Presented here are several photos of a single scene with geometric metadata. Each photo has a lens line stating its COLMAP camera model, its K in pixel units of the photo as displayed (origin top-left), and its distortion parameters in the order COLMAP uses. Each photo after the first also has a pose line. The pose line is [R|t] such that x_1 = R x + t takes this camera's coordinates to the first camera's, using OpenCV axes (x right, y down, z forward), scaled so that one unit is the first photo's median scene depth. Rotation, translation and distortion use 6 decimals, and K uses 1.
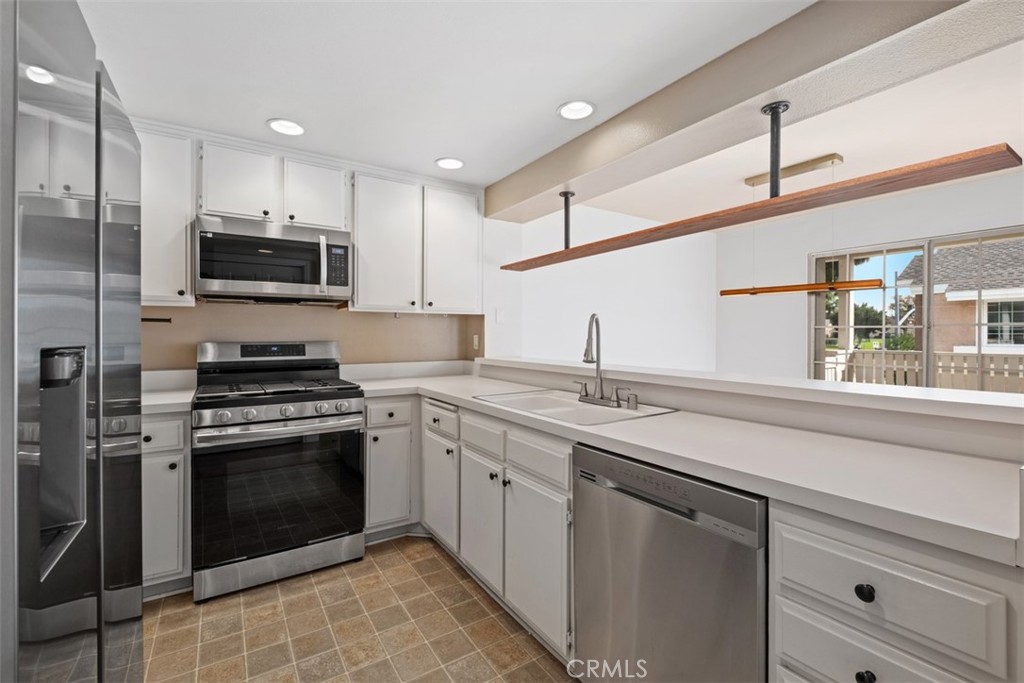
lens RADIAL K [[438.7, 0, 511.0], [0, 438.7, 334.5], [0, 0, 1]] dist [0.009400, -0.008665]
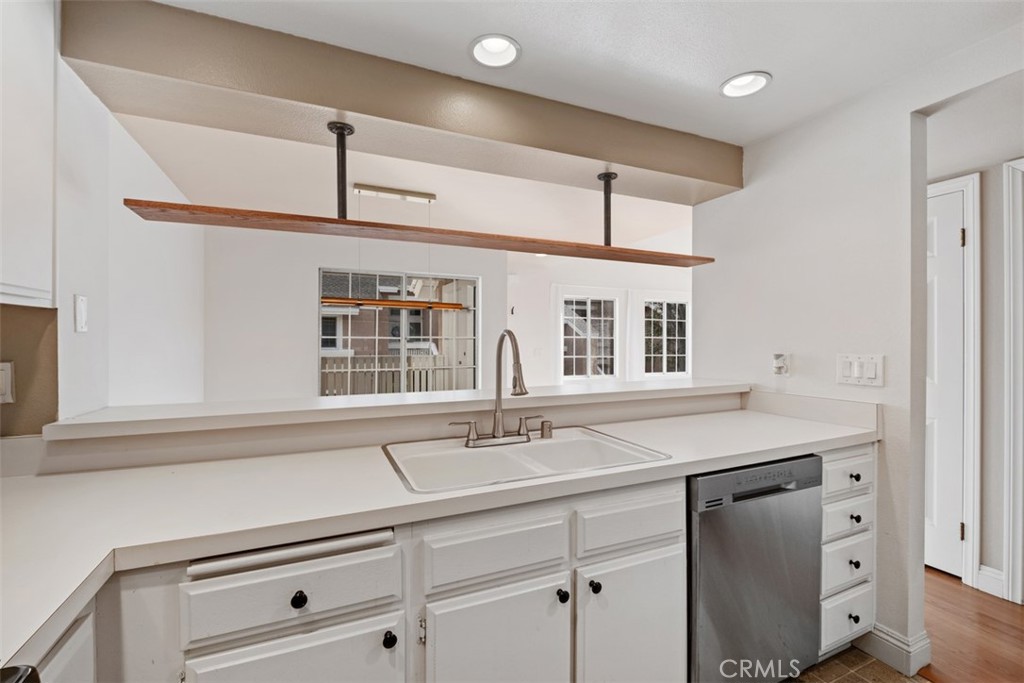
lens RADIAL K [[424.0, 0, 509.8], [0, 424.0, 351.3], [0, 0, 1]] dist [0.000790, -0.007319]
pose [[0.186786, -0.003214, 0.982395, -0.455771], [0.010804, 0.999941, 0.001217, -0.005924], [-0.982341, 0.010386, 0.186810, 0.715908]]
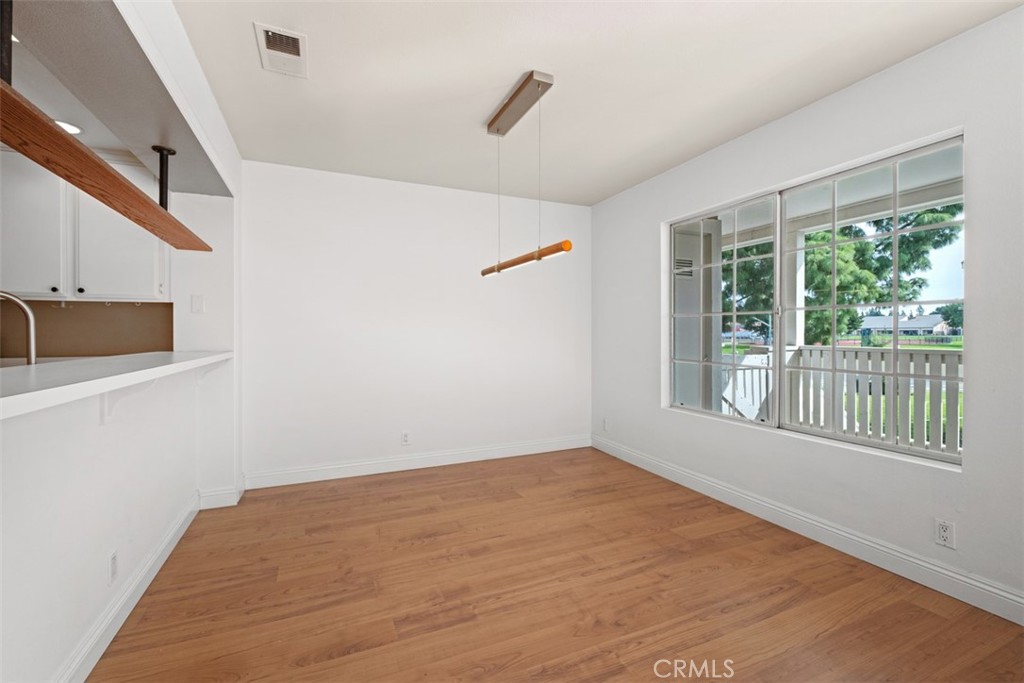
lens RADIAL K [[438.7, 0, 511.0], [0, 438.7, 334.5], [0, 0, 1]] dist [0.009400, -0.008665]
pose [[0.986182, -0.006398, -0.165541, 0.985461], [0.005854, 0.999976, -0.003768, 0.034158], [0.165561, 0.002747, 0.986196, 0.323097]]
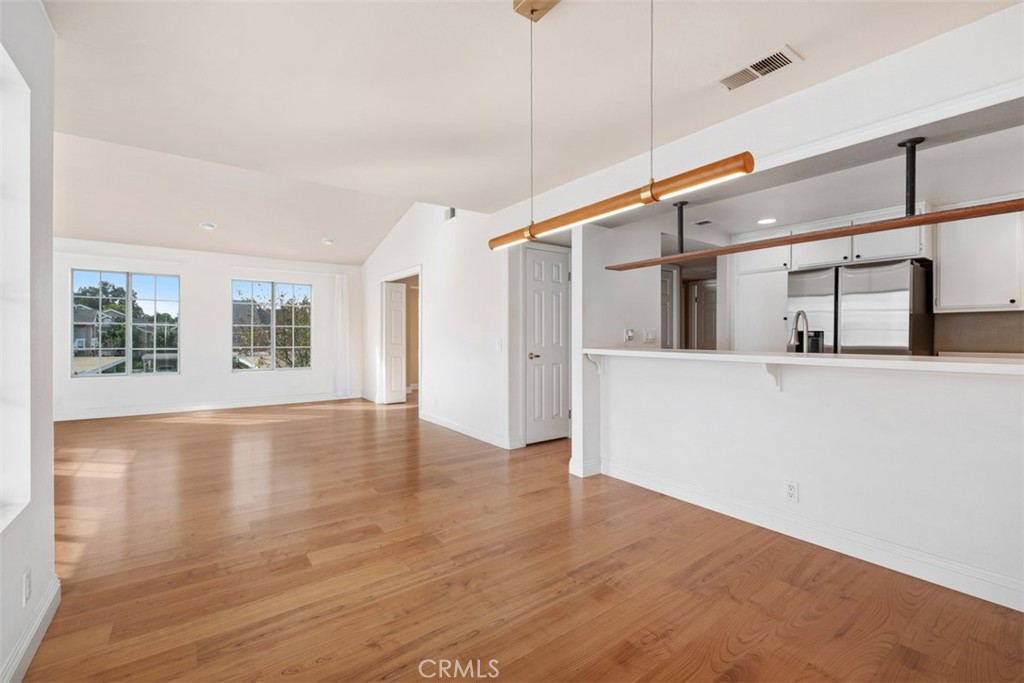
lens RADIAL K [[438.7, 0, 511.0], [0, 438.7, 334.5], [0, 0, 1]] dist [0.009400, -0.008665]
pose [[-0.998353, -0.005810, -0.057074, 0.967767], [-0.005953, 0.999980, 0.002330, 0.026955], [0.057060, 0.002666, -0.998367, 1.902212]]
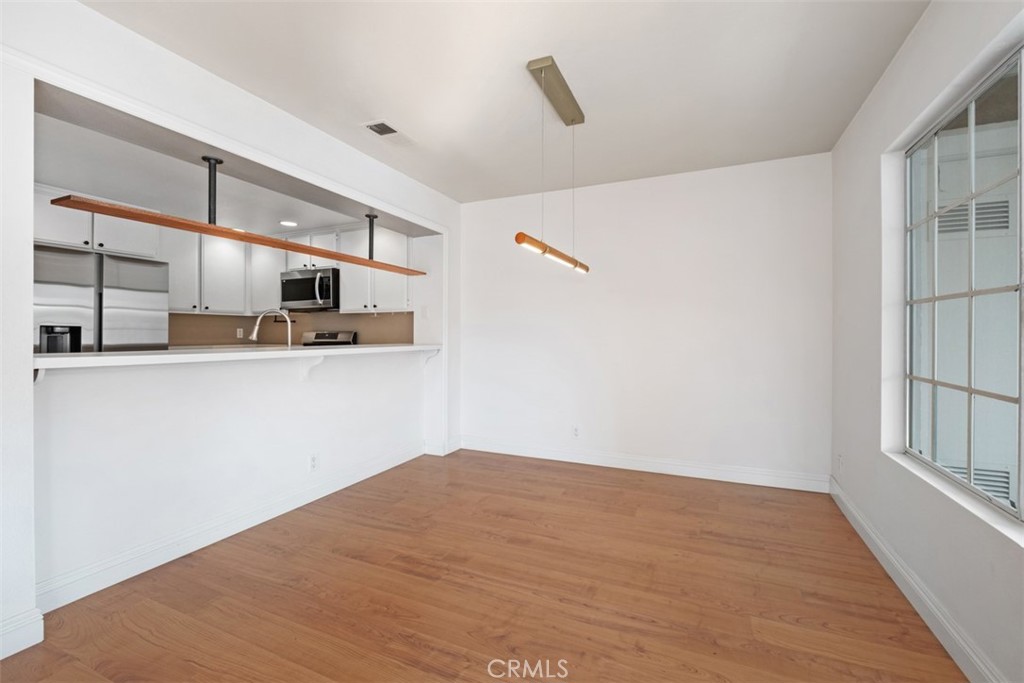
lens RADIAL K [[438.7, 0, 511.0], [0, 438.7, 334.5], [0, 0, 1]] dist [0.009400, -0.008665]
pose [[0.540231, -0.003383, -0.841510, 1.585074], [-0.003379, 0.999975, -0.006189, 0.041094], [0.841510, 0.006187, 0.540206, 0.702723]]
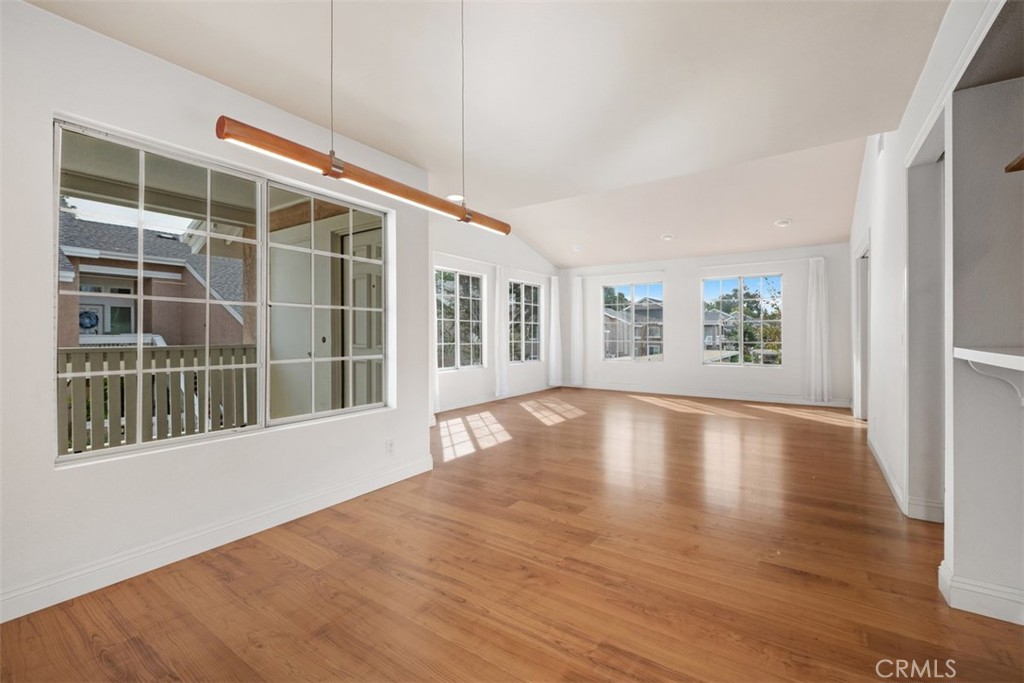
lens RADIAL K [[438.7, 0, 511.0], [0, 438.7, 334.5], [0, 0, 1]] dist [0.009400, -0.008665]
pose [[-0.382725, -0.005215, 0.923848, 0.257577], [0.006908, 0.999940, 0.008506, 0.043004], [-0.923836, 0.009637, -0.382666, 1.406793]]
